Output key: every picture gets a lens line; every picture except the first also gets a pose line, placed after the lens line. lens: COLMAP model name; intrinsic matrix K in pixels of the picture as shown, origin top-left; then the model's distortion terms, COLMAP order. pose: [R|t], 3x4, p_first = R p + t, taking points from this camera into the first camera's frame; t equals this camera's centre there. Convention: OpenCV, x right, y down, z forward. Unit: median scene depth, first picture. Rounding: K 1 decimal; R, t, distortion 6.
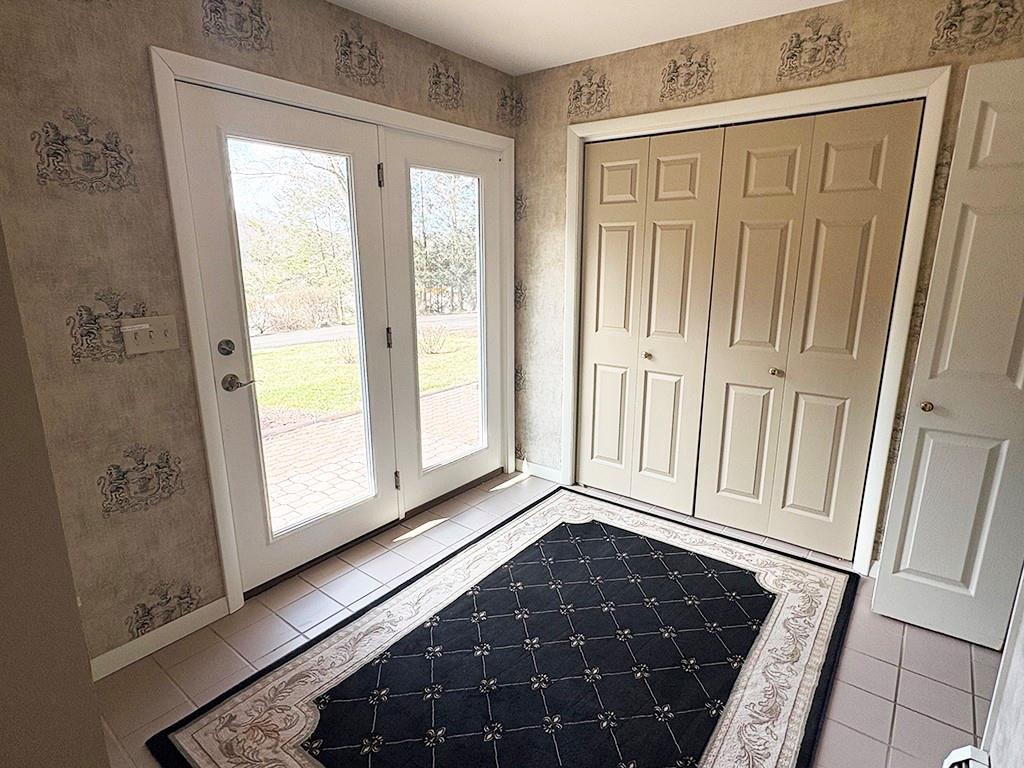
lens RADIAL K [[562.8, 0, 512.2], [0, 562.8, 383.2], [0, 0, 1]] dist [0.002066, 0.000784]
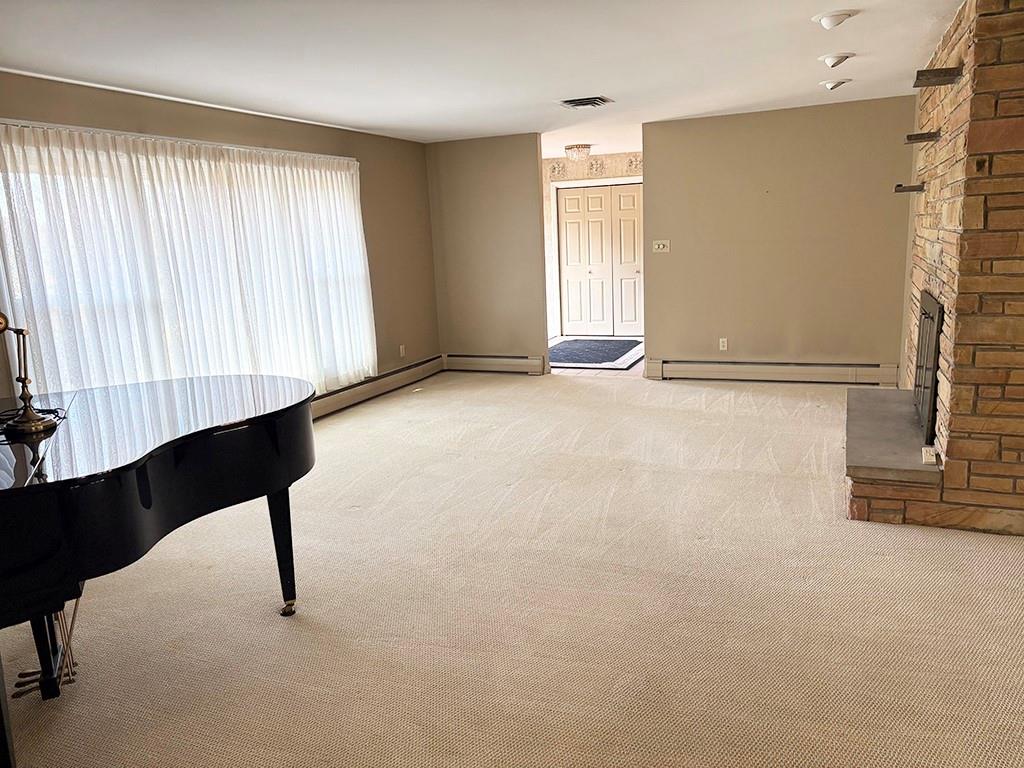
lens RADIAL K [[771.6, 0, 512.4], [0, 771.6, 387.1], [0, 0, 1]] dist [0.004721, -0.002001]
pose [[0.969067, -0.086941, 0.230975, -0.983228], [0.097271, 0.994687, -0.033698, 0.573470], [-0.226818, 0.055122, 0.972376, -2.357679]]
